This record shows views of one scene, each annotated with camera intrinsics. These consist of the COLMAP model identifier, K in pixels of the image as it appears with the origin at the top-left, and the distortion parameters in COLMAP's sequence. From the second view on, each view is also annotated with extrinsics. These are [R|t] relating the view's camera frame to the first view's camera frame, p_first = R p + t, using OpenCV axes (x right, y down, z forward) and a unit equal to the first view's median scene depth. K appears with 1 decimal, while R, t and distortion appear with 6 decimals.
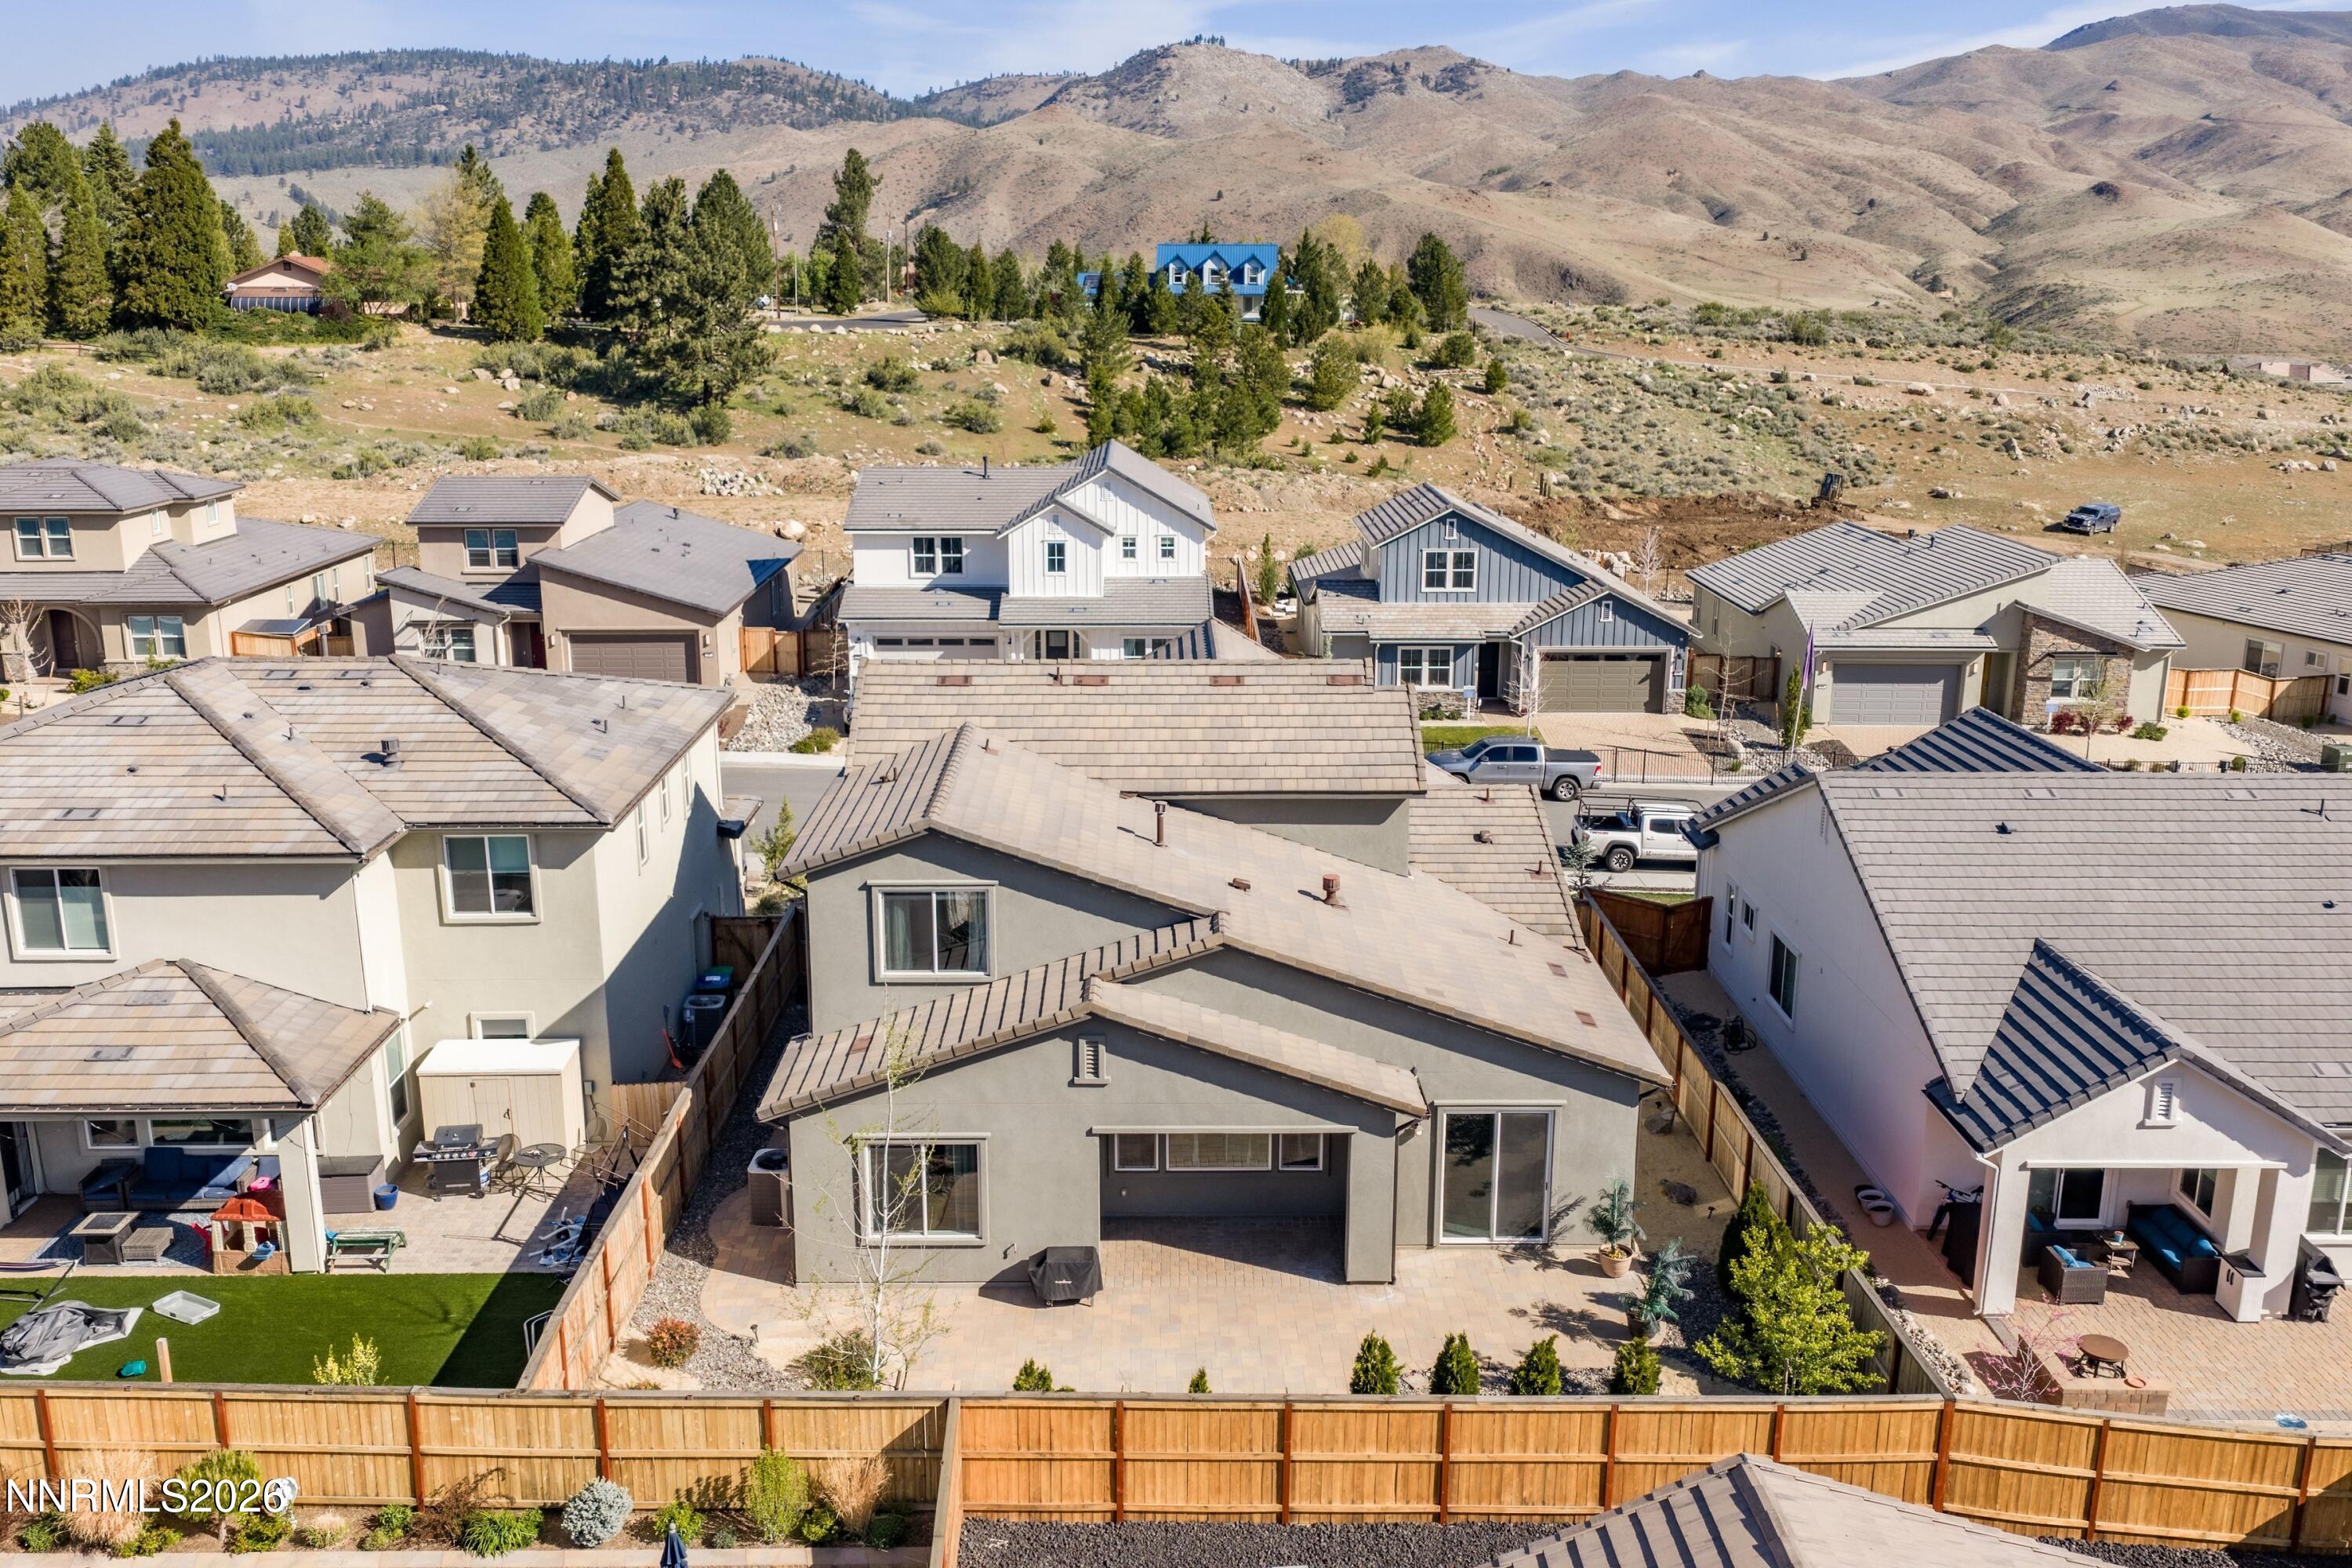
lens RADIAL K [[1938.1, 0, 1176.0], [0, 1938.1, 784.0], [0, 0, 1]] dist [0.015466, -0.023994]
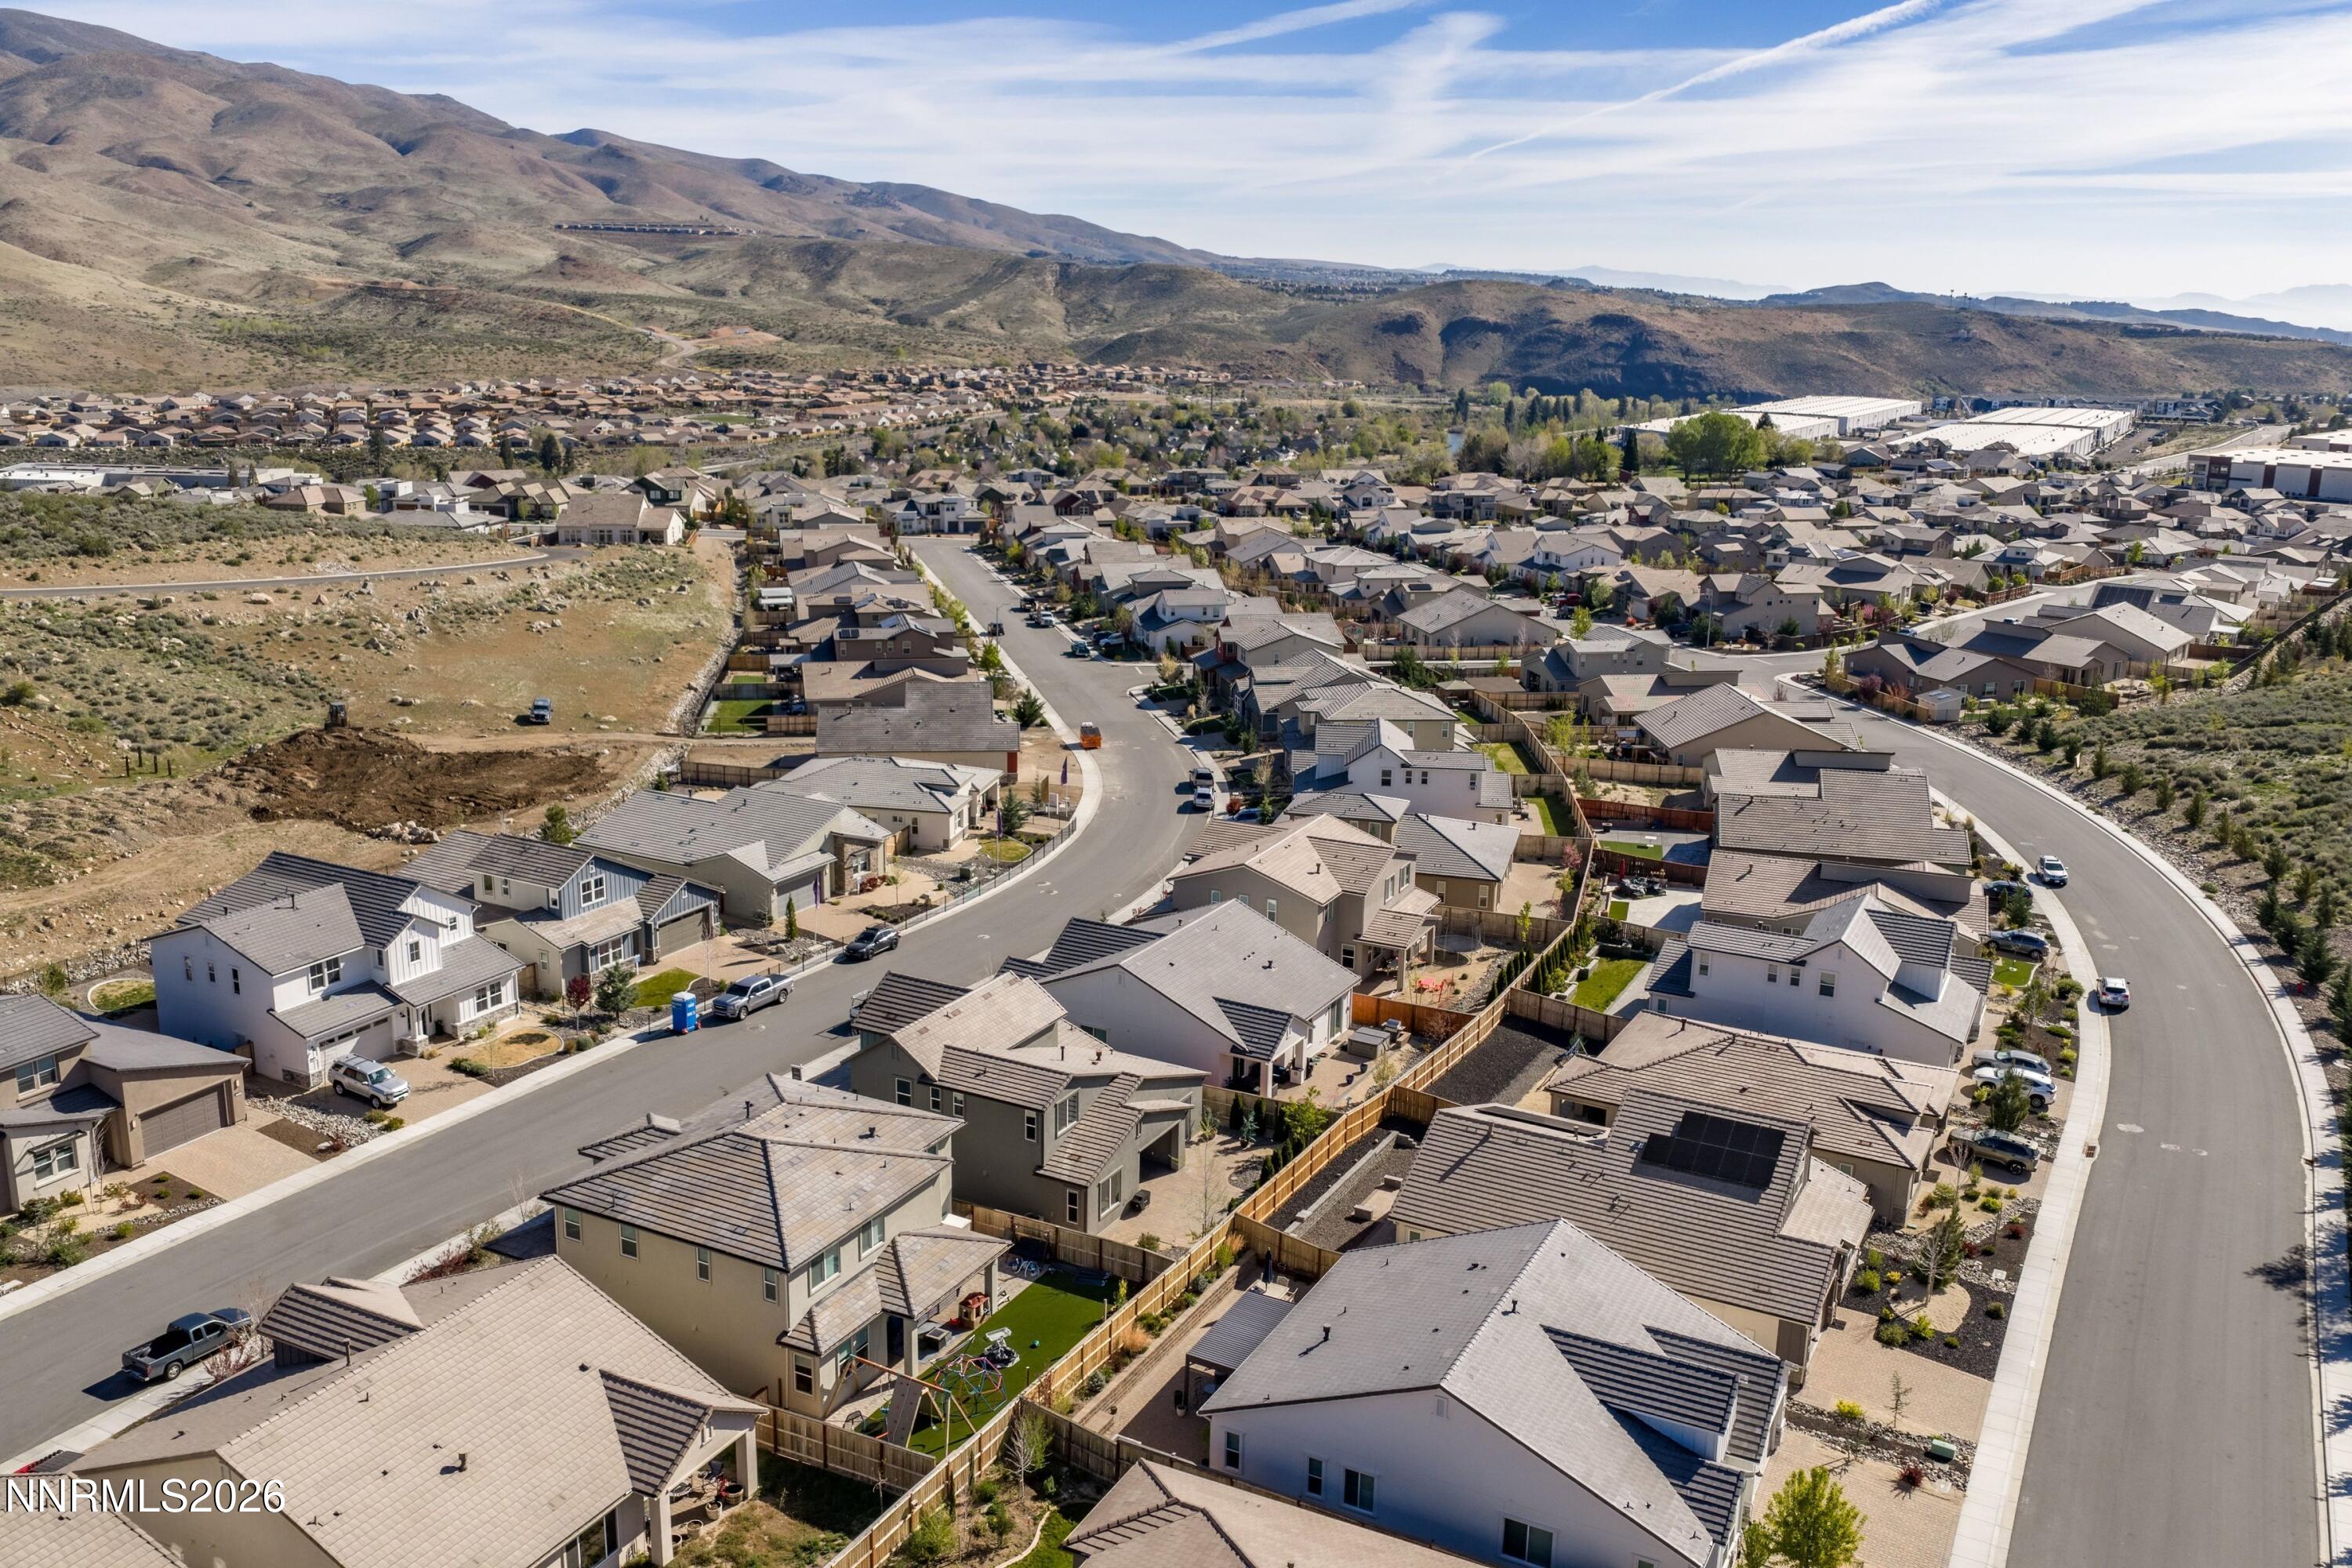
lens RADIAL K [[1938.1, 0, 1176.0], [0, 1938.1, 784.0], [0, 0, 1]] dist [0.015466, -0.023994]
pose [[0.486830, -0.210827, 0.847673, -1.017284], [0.207693, 0.970543, 0.122105, -0.303376], [-0.848446, 0.116611, 0.516276, -0.284854]]
